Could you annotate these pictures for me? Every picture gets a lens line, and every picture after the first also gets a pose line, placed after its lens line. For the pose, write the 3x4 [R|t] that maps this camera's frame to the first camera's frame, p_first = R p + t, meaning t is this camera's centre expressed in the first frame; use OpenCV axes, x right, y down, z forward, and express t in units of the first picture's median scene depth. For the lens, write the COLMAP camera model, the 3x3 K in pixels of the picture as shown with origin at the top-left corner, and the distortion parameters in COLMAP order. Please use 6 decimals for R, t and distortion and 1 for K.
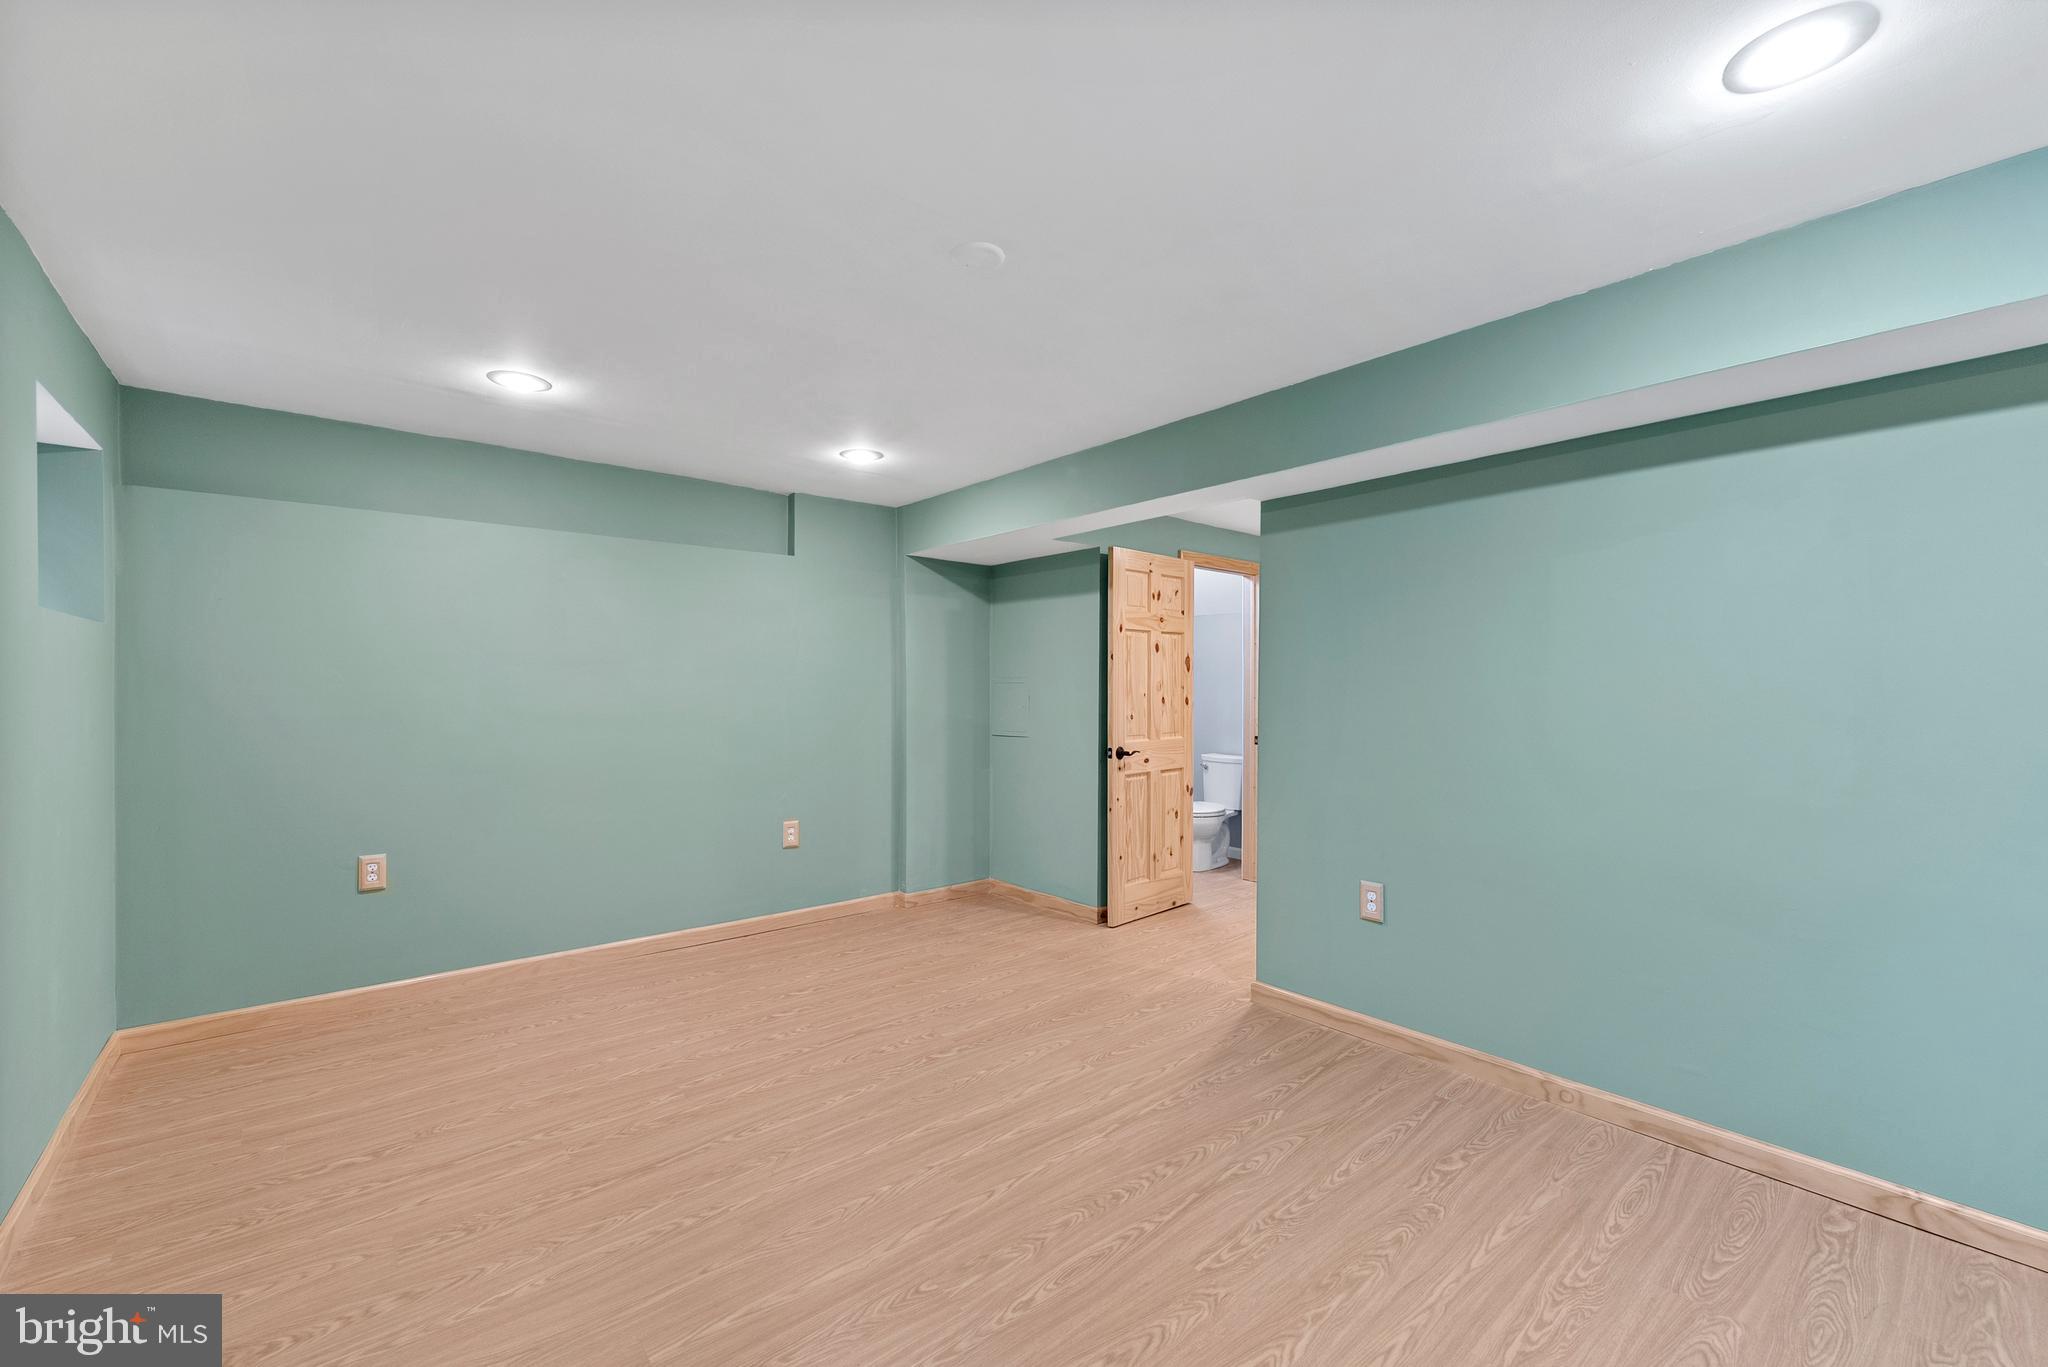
lens RADIAL K [[834.3, 0, 1019.2], [0, 834.3, 694.5], [0, 0, 1]] dist [0.002404, -0.000509]
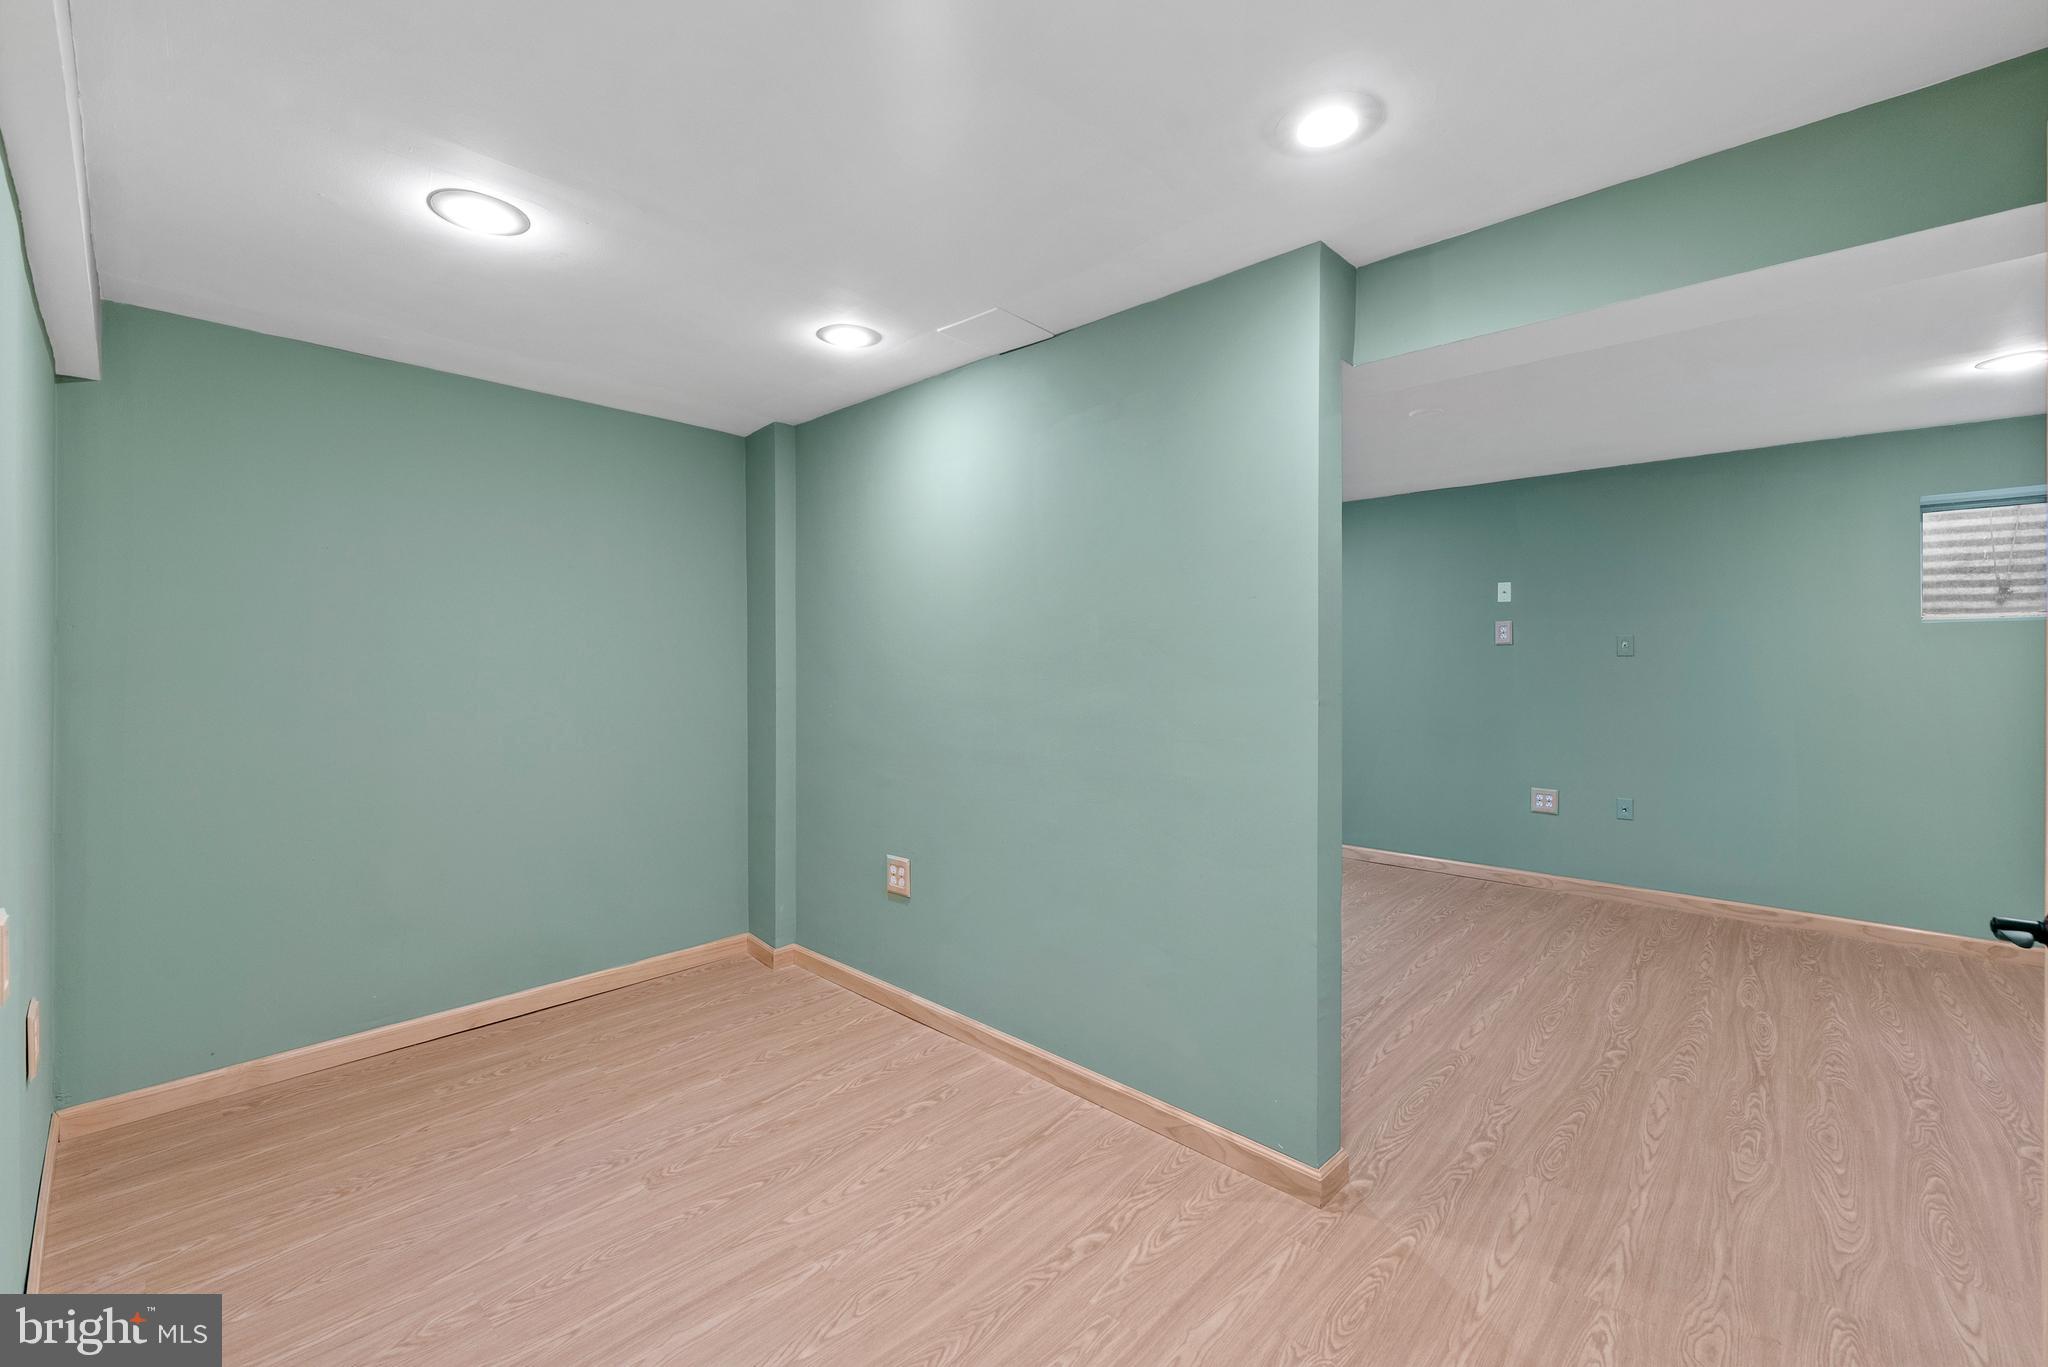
lens RADIAL K [[834.3, 0, 1028.7], [0, 834.3, 675.0], [0, 0, 1]] dist [0.002404, -0.000509]
pose [[-0.992207, -0.002110, -0.124585, 0.715251], [-0.004473, 0.999815, 0.018690, -0.013816], [0.124522, 0.019101, -0.992033, 1.918924]]
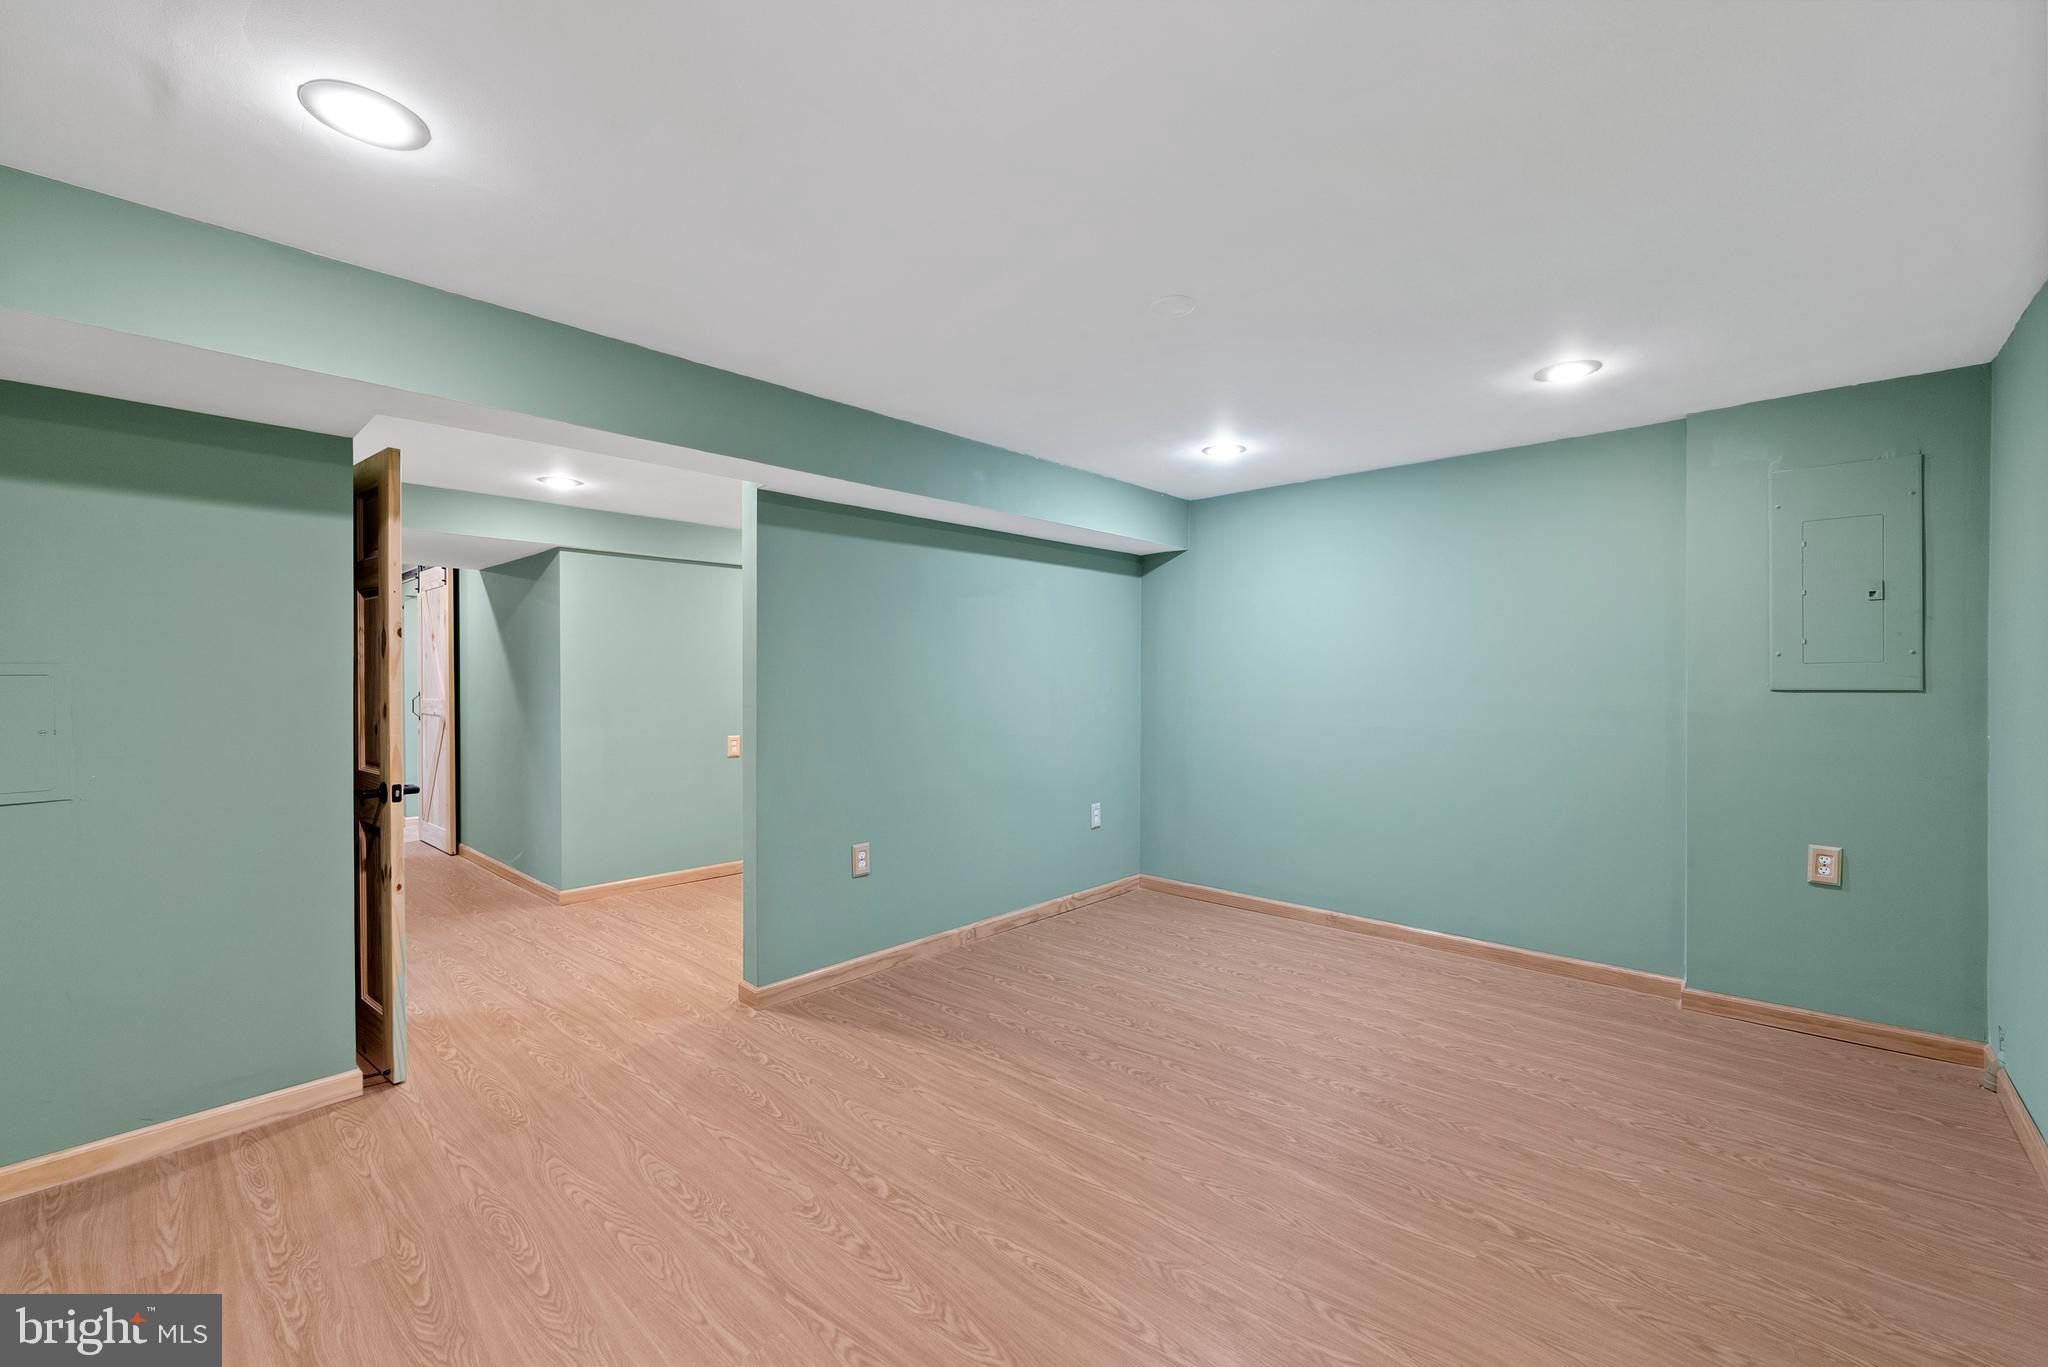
lens RADIAL K [[834.3, 0, 1021.6], [0, 834.3, 675.7], [0, 0, 1]] dist [0.002404, -0.000509]
pose [[-0.125101, -0.001298, 0.992143, -0.862302], [0.008525, 0.999961, 0.002383, -0.017839], [-0.992107, 0.008756, -0.125085, 1.000302]]
